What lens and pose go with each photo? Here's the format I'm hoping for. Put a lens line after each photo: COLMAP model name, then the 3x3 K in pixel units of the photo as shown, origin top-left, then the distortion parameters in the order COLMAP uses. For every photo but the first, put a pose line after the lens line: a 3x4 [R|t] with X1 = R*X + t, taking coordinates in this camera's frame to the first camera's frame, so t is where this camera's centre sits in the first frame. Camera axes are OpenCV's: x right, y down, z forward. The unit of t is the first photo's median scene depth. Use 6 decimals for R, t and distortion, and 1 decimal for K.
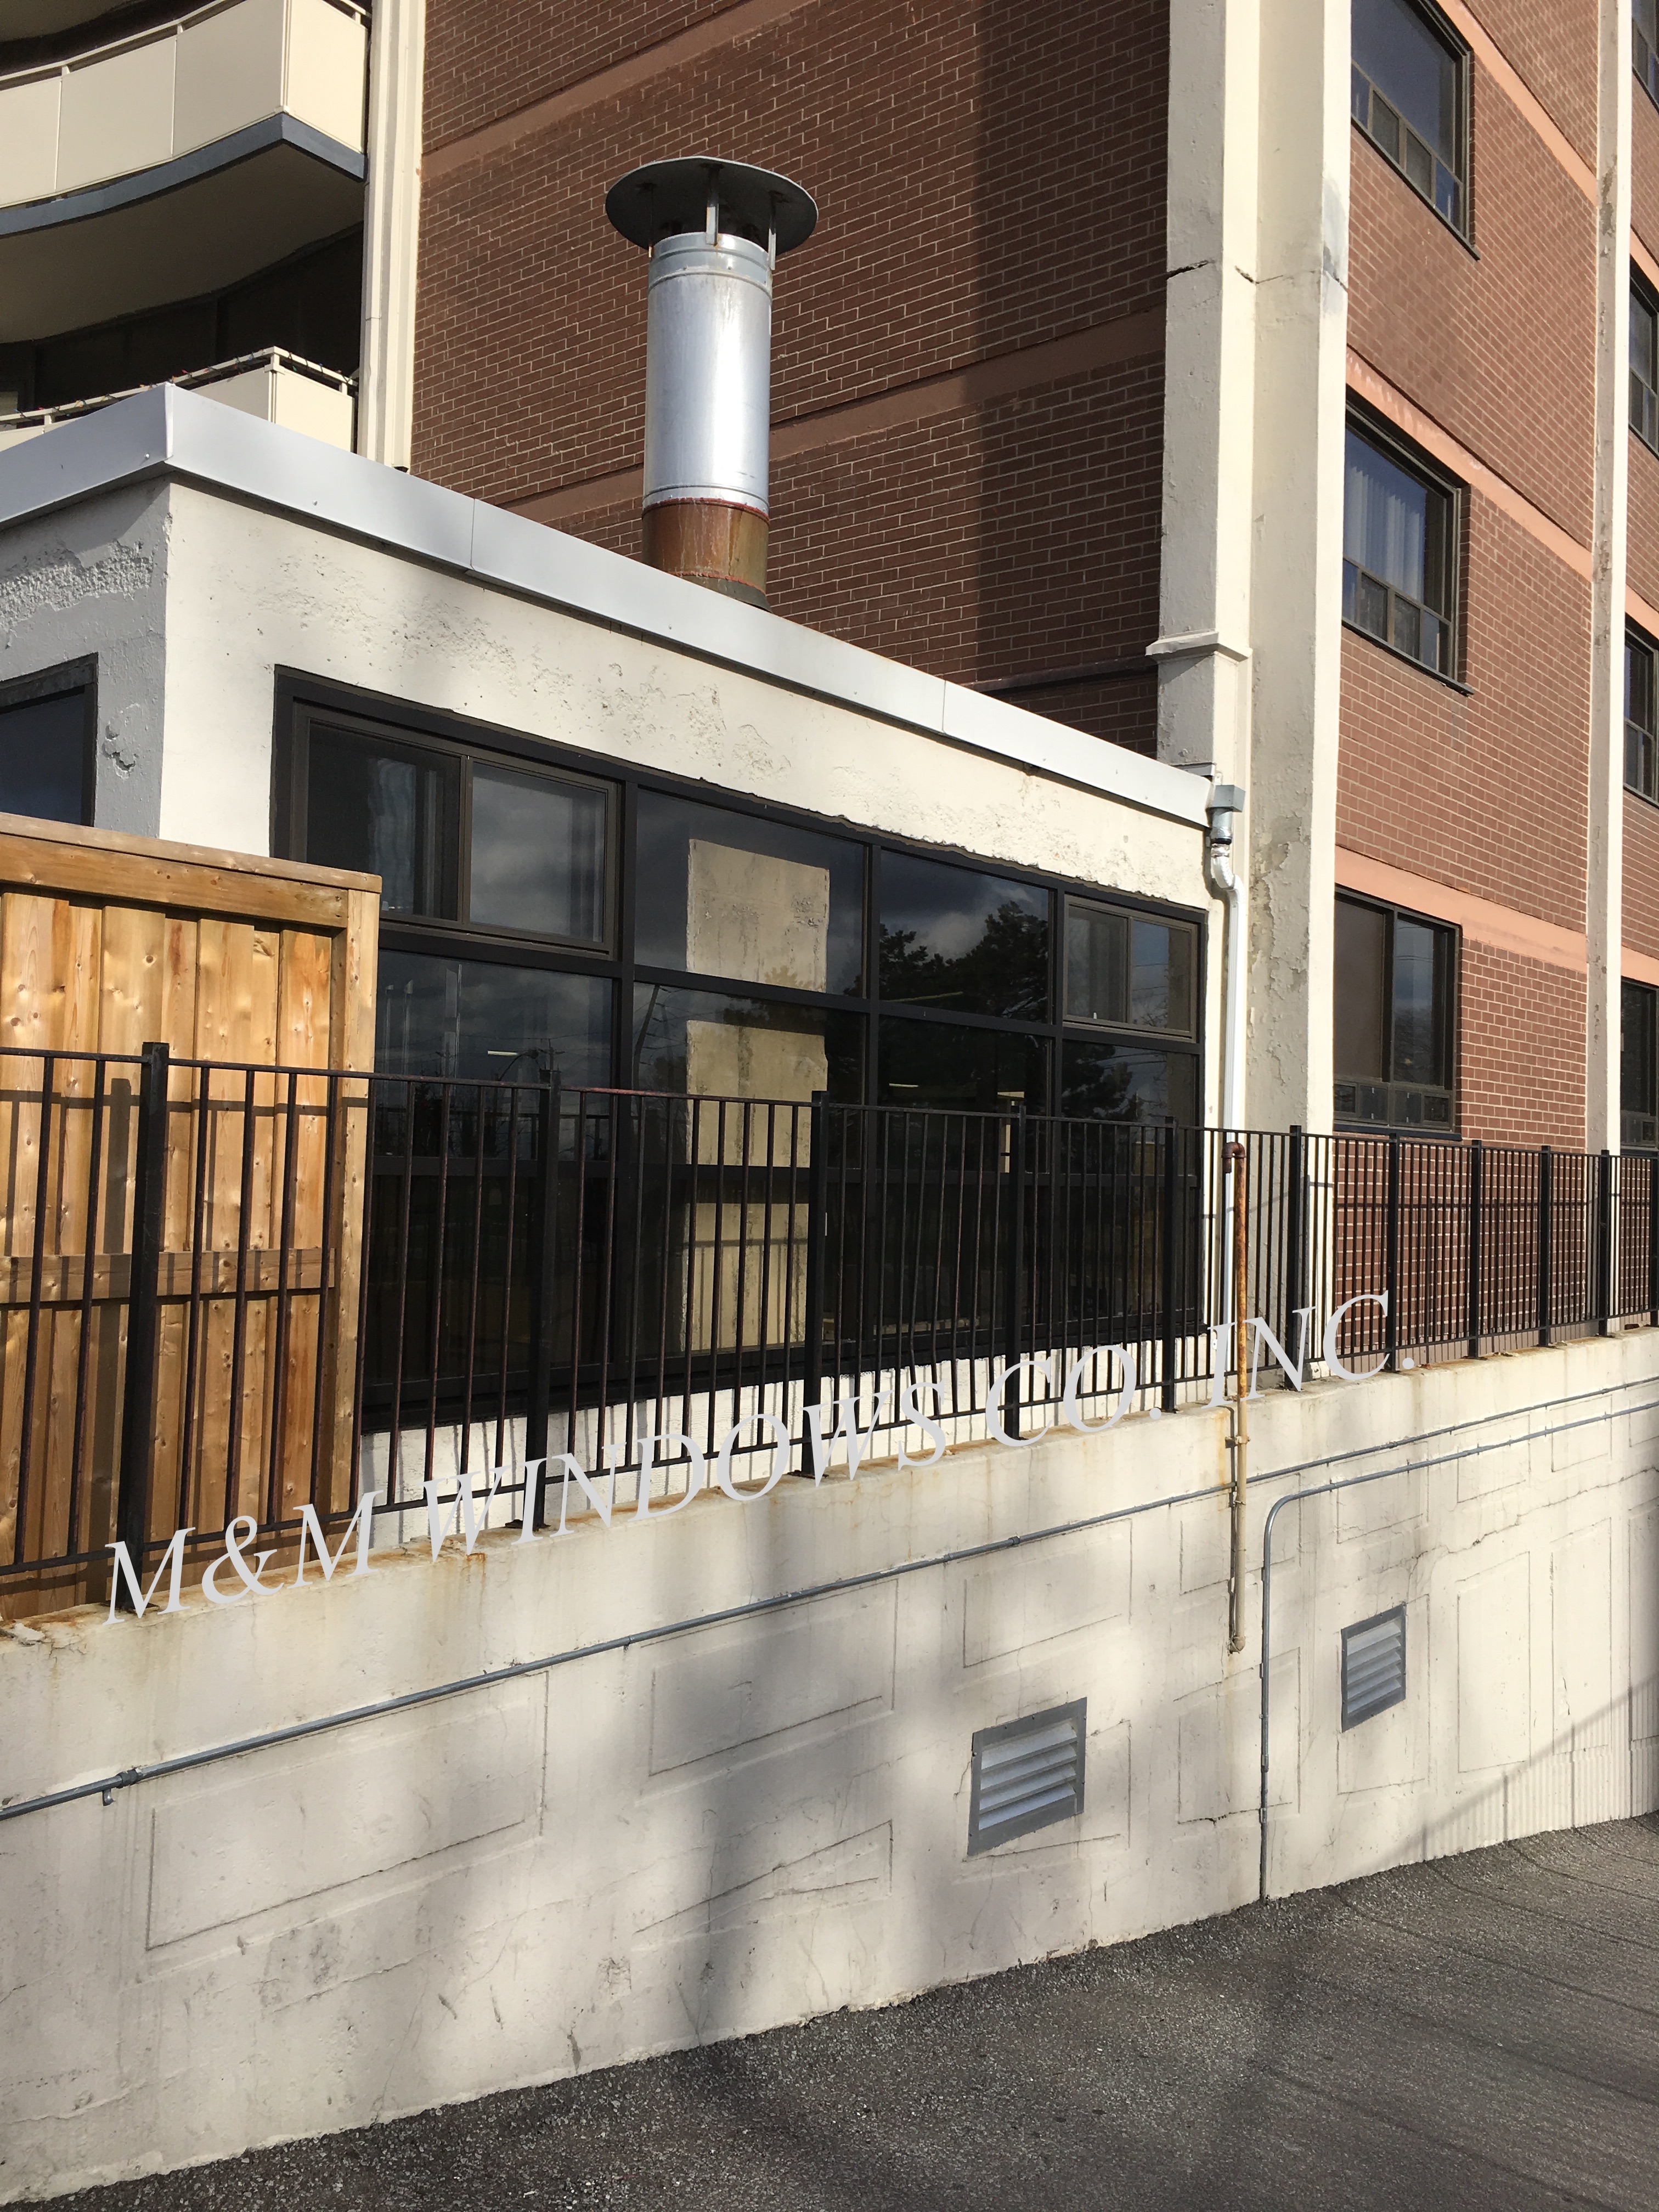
lens RADIAL K [[1891.3, 0, 829.5], [0, 1891.3, 1106.0], [0, 0, 1]] dist [0.099596, -0.134644]
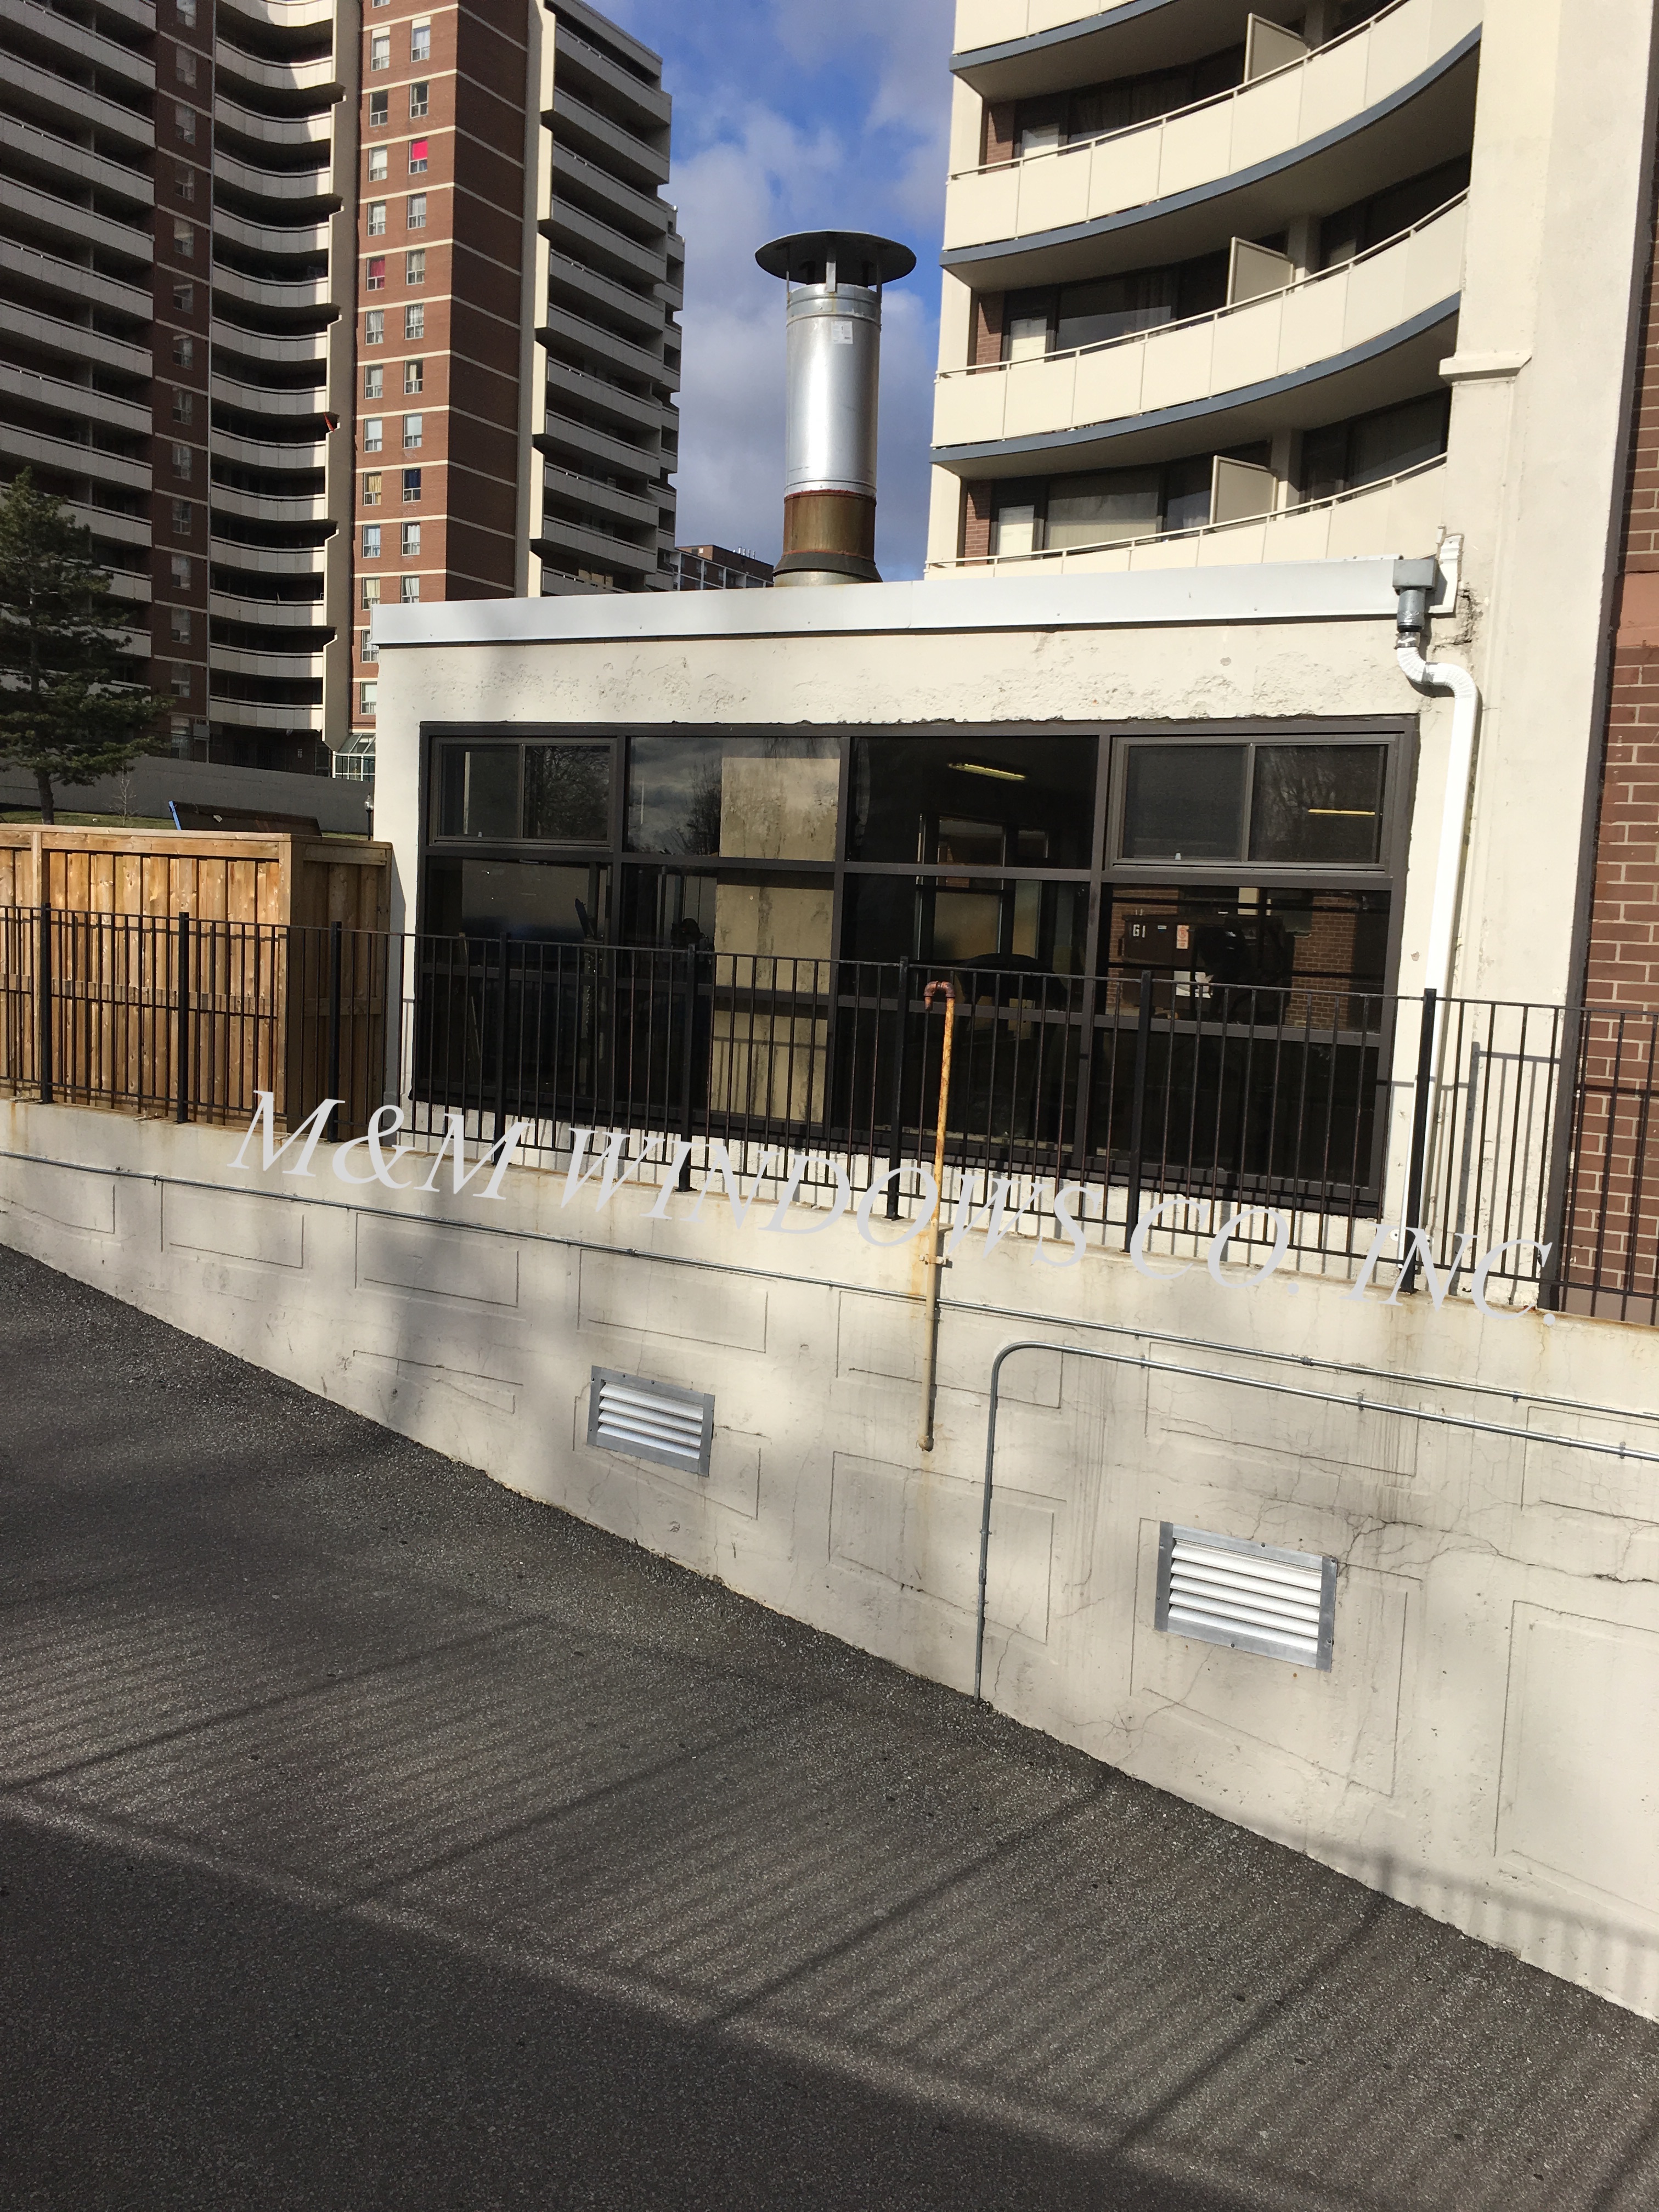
lens RADIAL K [[1891.3, 0, 829.5], [0, 1891.3, 1106.0], [0, 0, 1]] dist [0.099596, -0.134644]
pose [[0.141186, 0.088953, -0.985979, 1.393320], [-0.010542, 0.996034, 0.088351, -0.005382], [0.989927, -0.002080, 0.141564, 0.878268]]
